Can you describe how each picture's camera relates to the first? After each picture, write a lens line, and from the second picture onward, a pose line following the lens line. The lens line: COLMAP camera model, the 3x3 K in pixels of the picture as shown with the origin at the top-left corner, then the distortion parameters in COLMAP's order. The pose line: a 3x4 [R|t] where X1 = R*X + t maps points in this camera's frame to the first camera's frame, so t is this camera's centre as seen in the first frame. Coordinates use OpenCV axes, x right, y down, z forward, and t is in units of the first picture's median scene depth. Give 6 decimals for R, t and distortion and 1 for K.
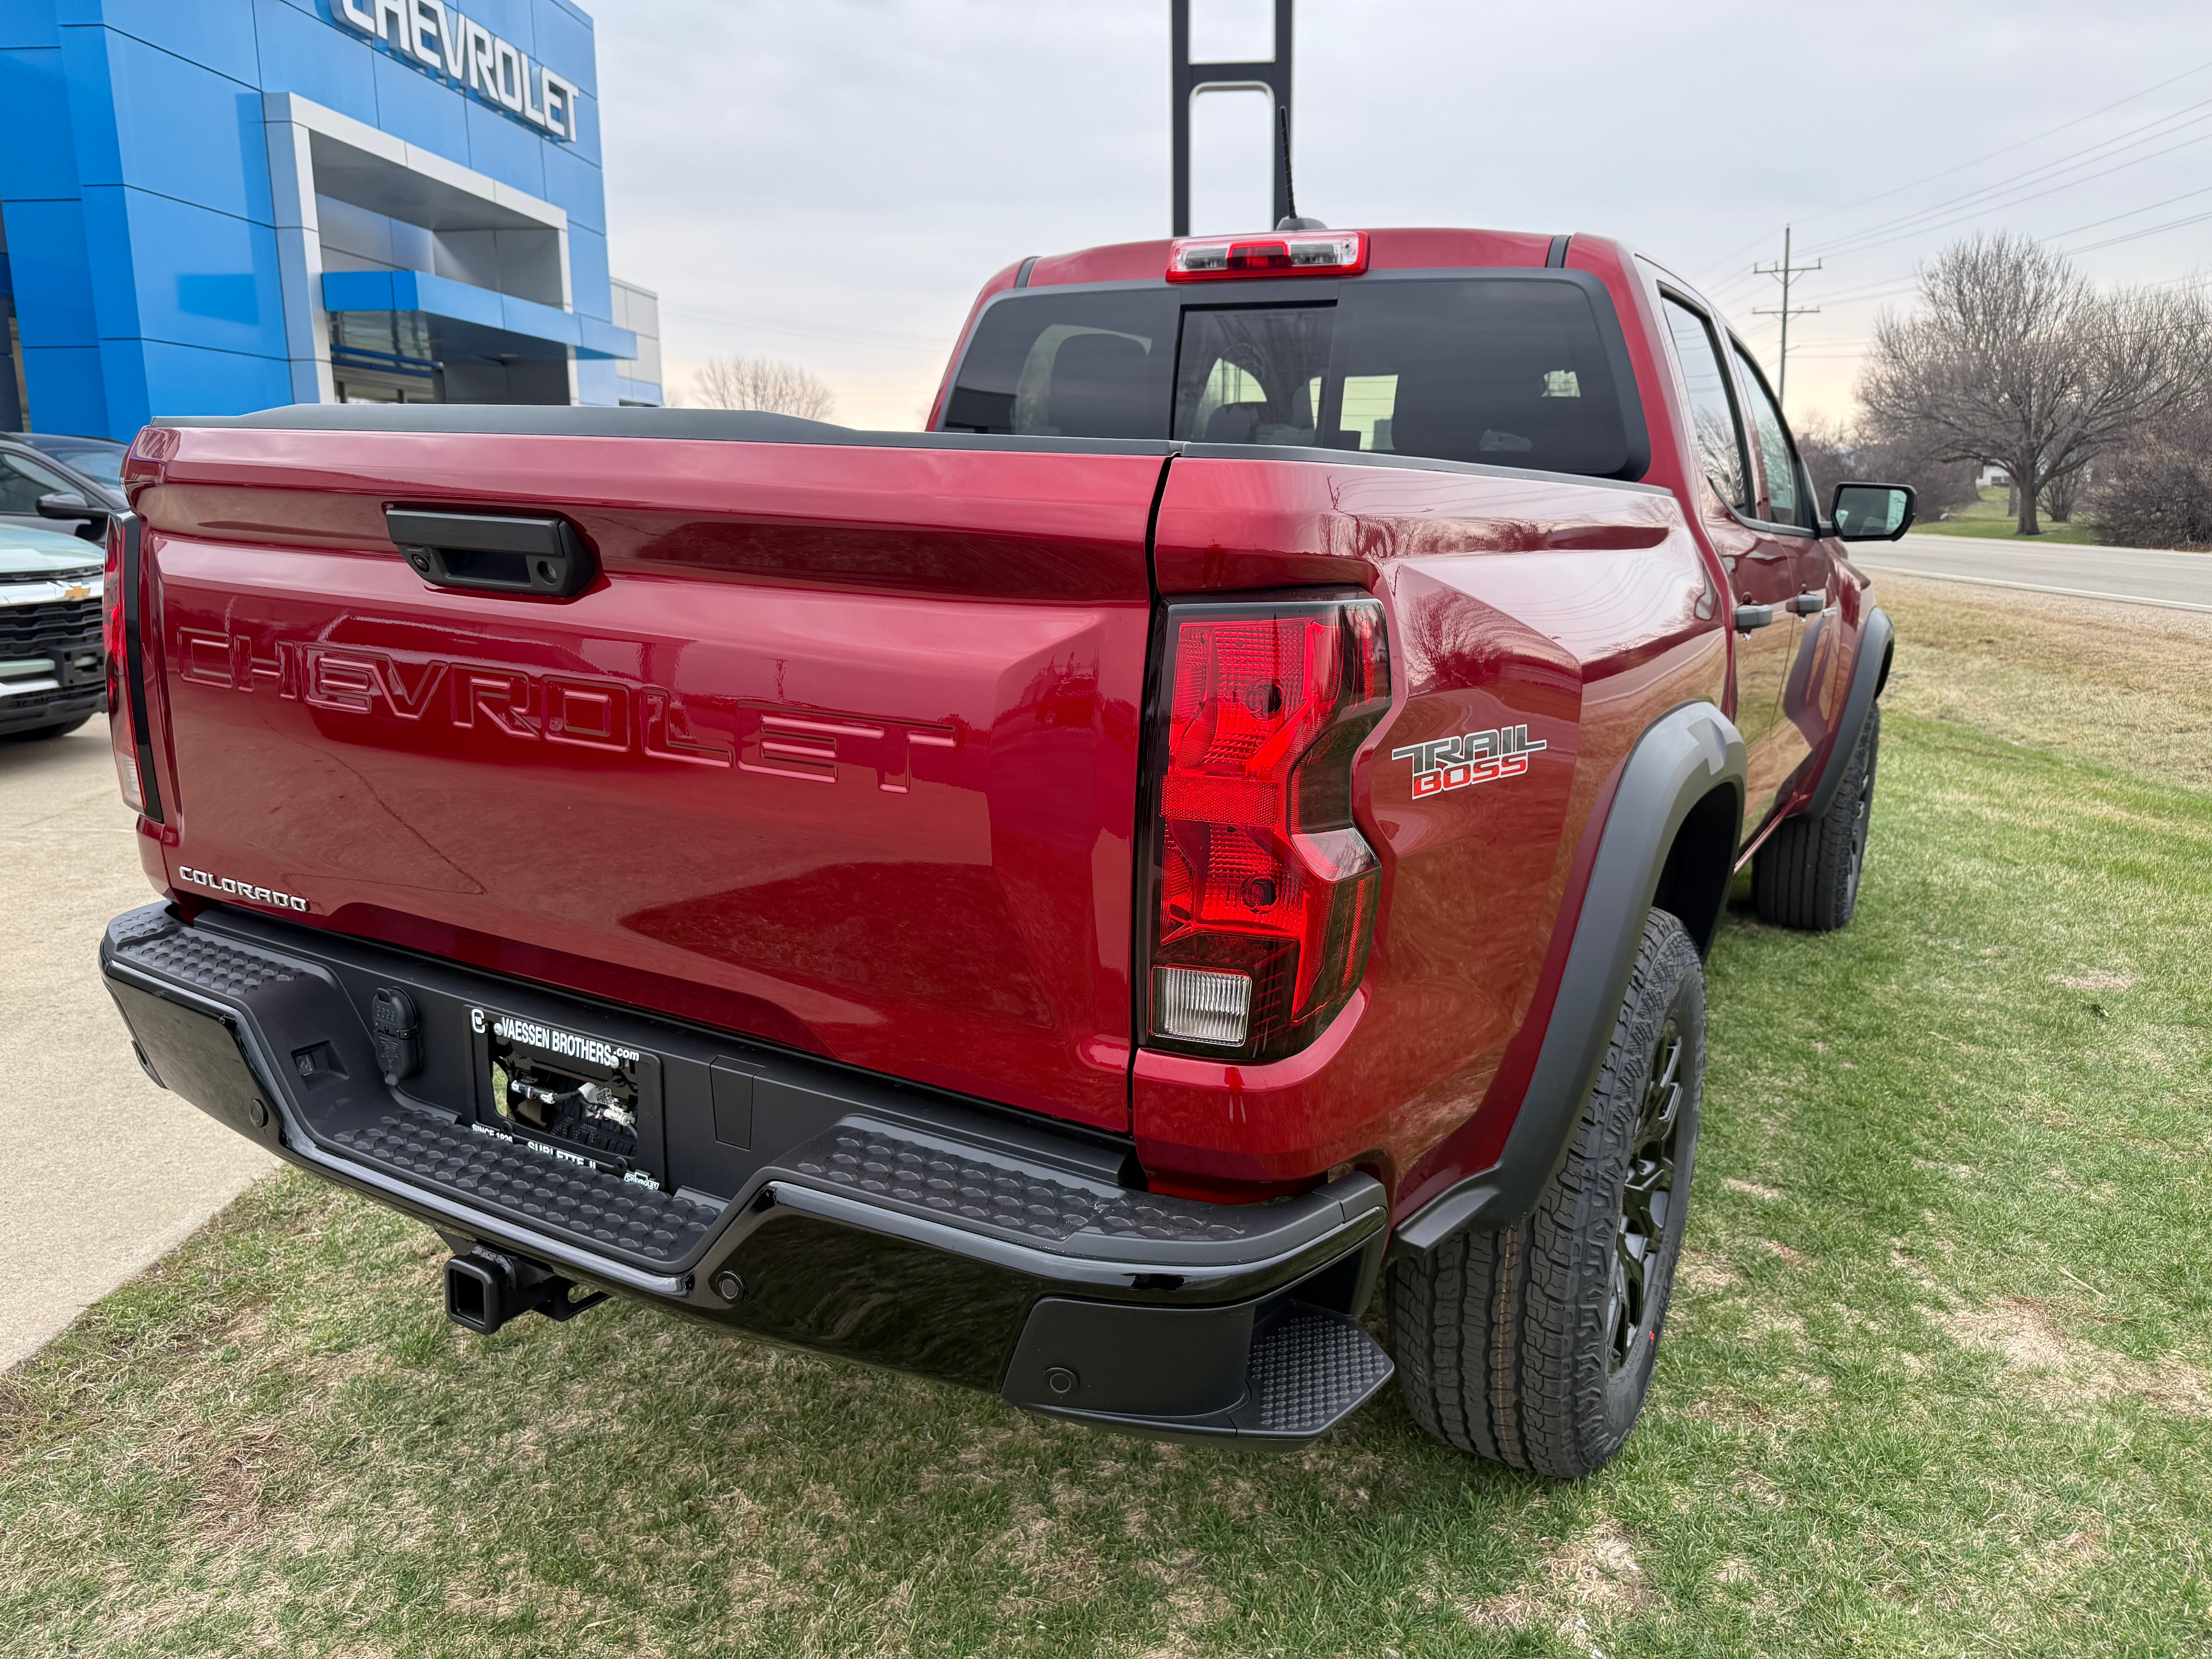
lens RADIAL K [[1576.3, 0, 1109.0], [0, 1576.3, 828.2], [0, 0, 1]] dist [0.037316, -0.035003]
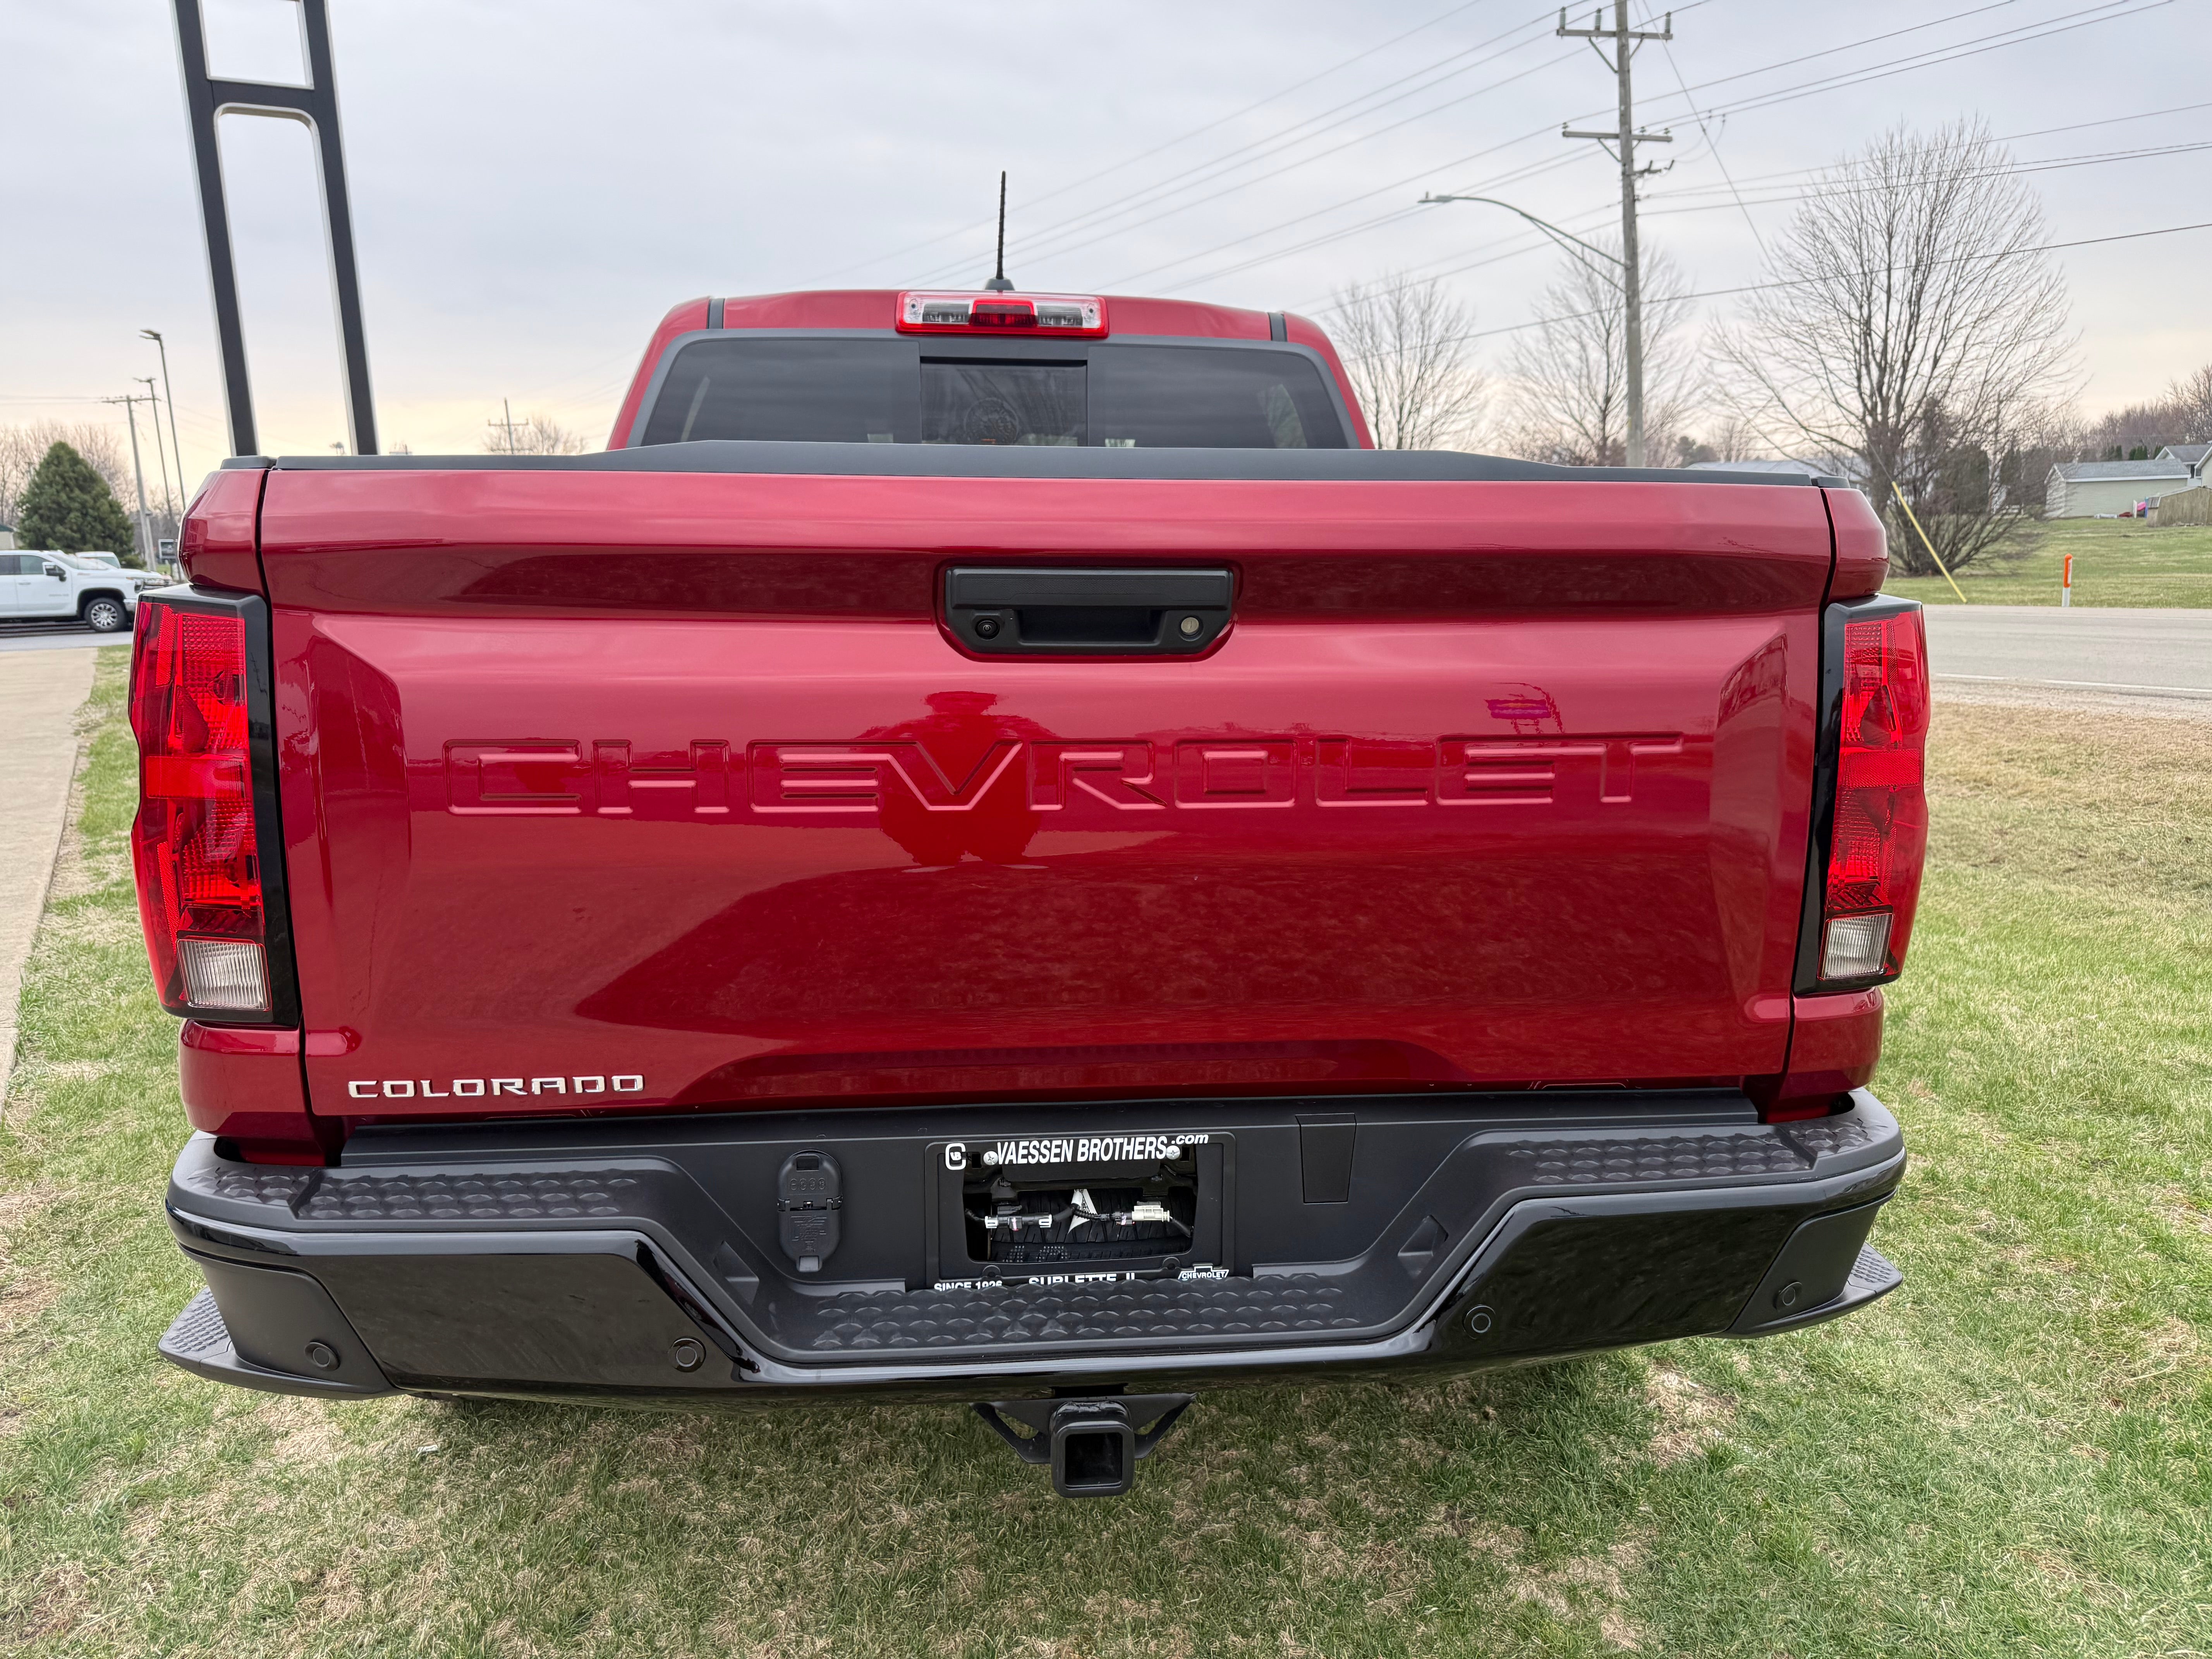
lens RADIAL K [[1576.3, 0, 1097.3], [0, 1576.3, 837.4], [0, 0, 1]] dist [0.037316, -0.035003]
pose [[0.815829, -0.129935, 0.563507, -0.535347], [0.148070, 0.988883, 0.013649, -0.034015], [-0.559016, 0.072303, 0.825999, 0.158571]]
